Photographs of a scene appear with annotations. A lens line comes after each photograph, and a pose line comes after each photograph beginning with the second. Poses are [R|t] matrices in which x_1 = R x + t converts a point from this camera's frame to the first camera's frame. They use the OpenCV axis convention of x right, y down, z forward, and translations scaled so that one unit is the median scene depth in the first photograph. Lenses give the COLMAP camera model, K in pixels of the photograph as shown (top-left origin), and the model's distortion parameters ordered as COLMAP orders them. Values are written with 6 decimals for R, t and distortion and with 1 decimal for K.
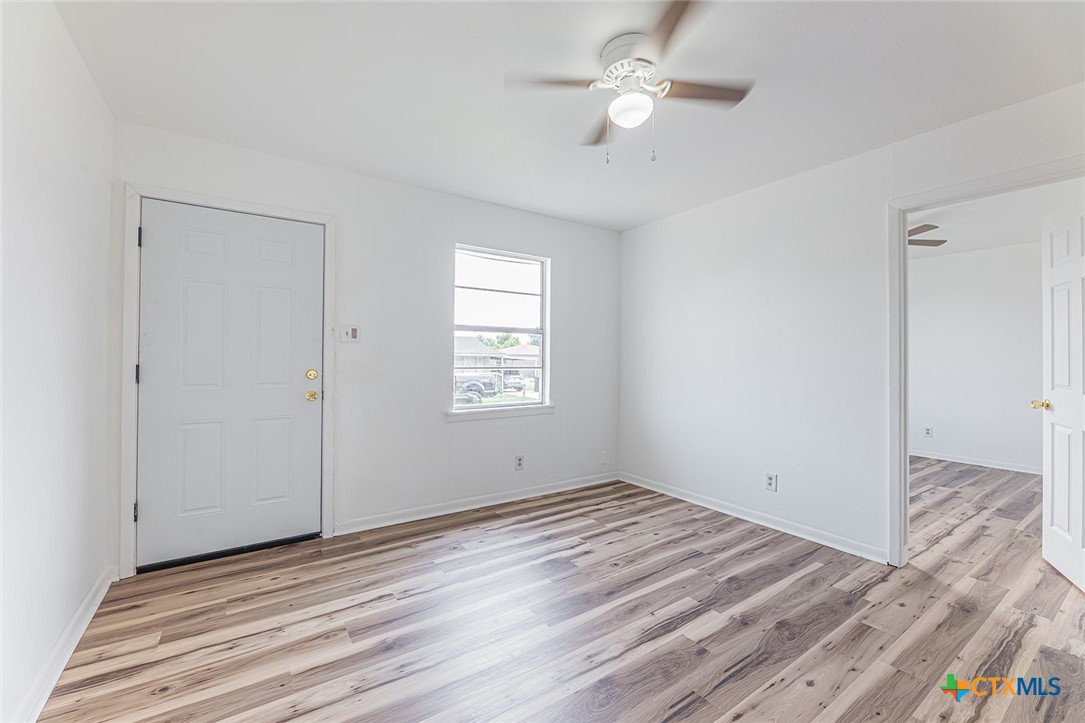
lens RADIAL K [[443.0, 0, 539.4], [0, 443.0, 353.3], [0, 0, 1]] dist [-0.000406, -0.002950]
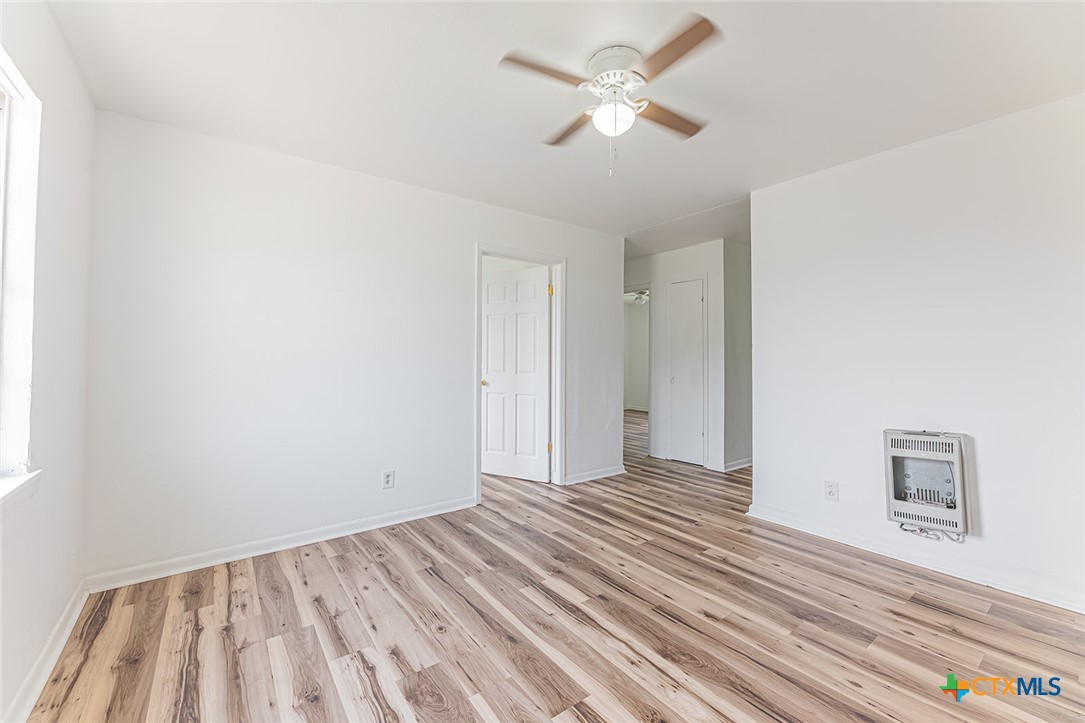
lens RADIAL K [[443.0, 0, 539.4], [0, 443.0, 353.3], [0, 0, 1]] dist [-0.000406, -0.002950]
pose [[-0.042140, 0.001895, 0.999110, -0.511247], [-0.010188, 0.999945, -0.002326, 0.009890], [-0.999060, -0.010277, -0.042119, 0.760239]]
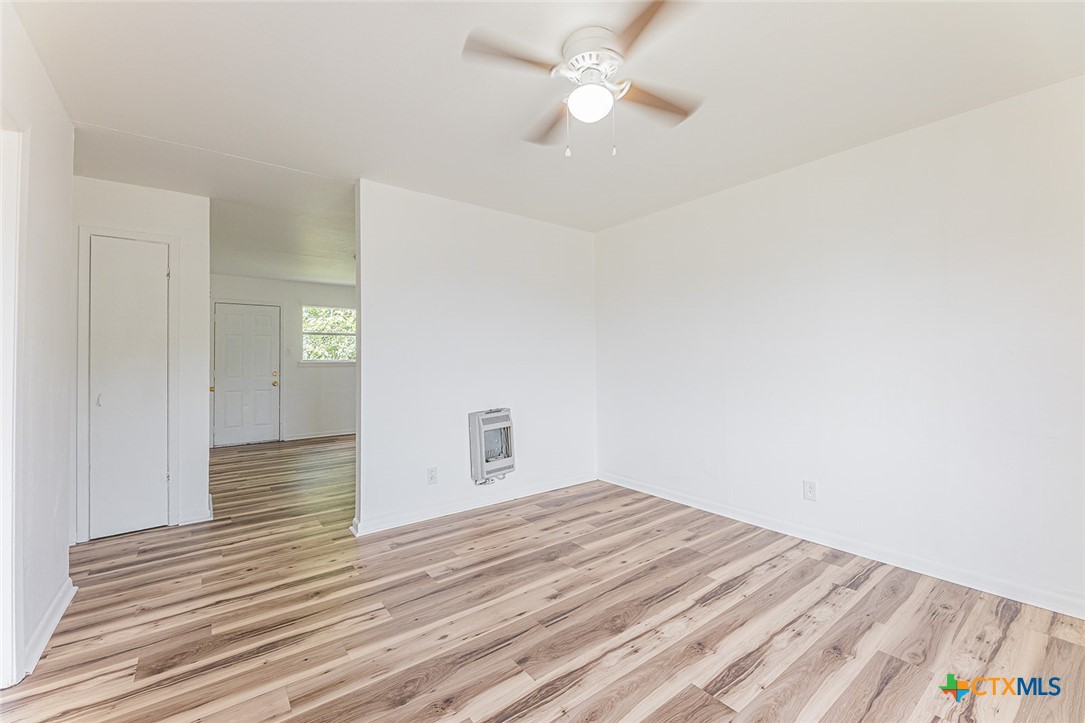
lens RADIAL K [[443.0, 0, 539.4], [0, 443.0, 353.3], [0, 0, 1]] dist [-0.000406, -0.002950]
pose [[-0.998107, -0.002820, -0.061443, 0.240093], [-0.001659, 0.999819, -0.018939, 0.013604], [0.061486, -0.018801, -0.997931, 1.221733]]
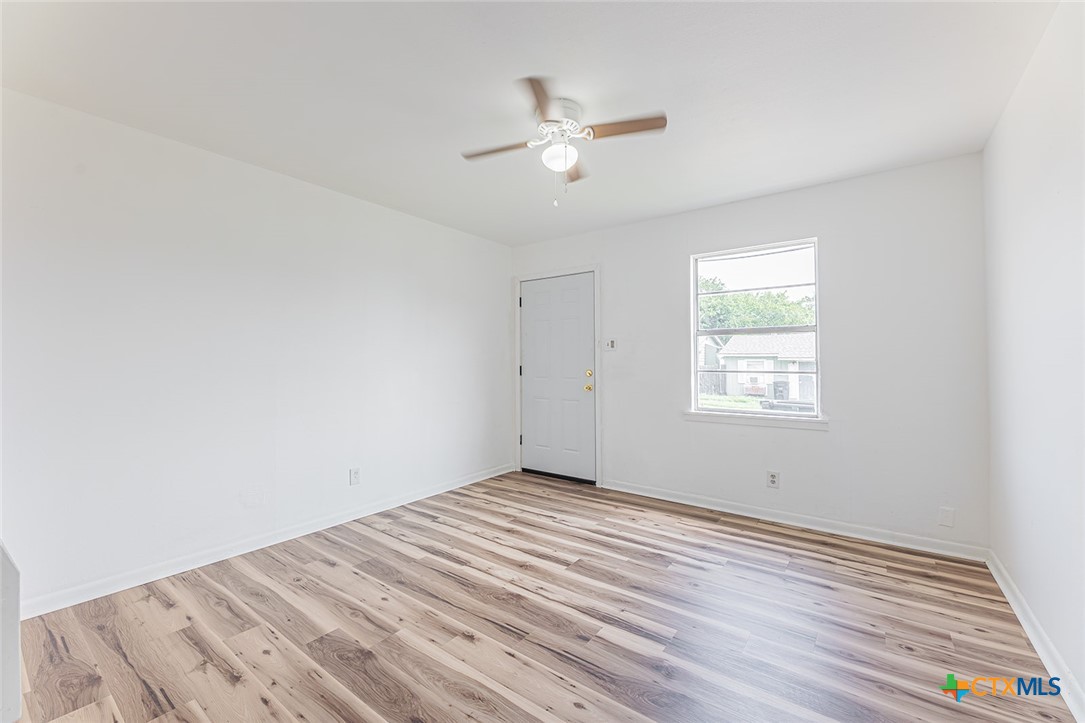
lens RADIAL K [[443.0, 0, 539.4], [0, 443.0, 353.3], [0, 0, 1]] dist [-0.000406, -0.002950]
pose [[0.321977, -0.027160, -0.946358, 0.825470], [0.009635, 0.999631, -0.025410, 0.016680], [0.946699, -0.000936, 0.322120, 0.350655]]
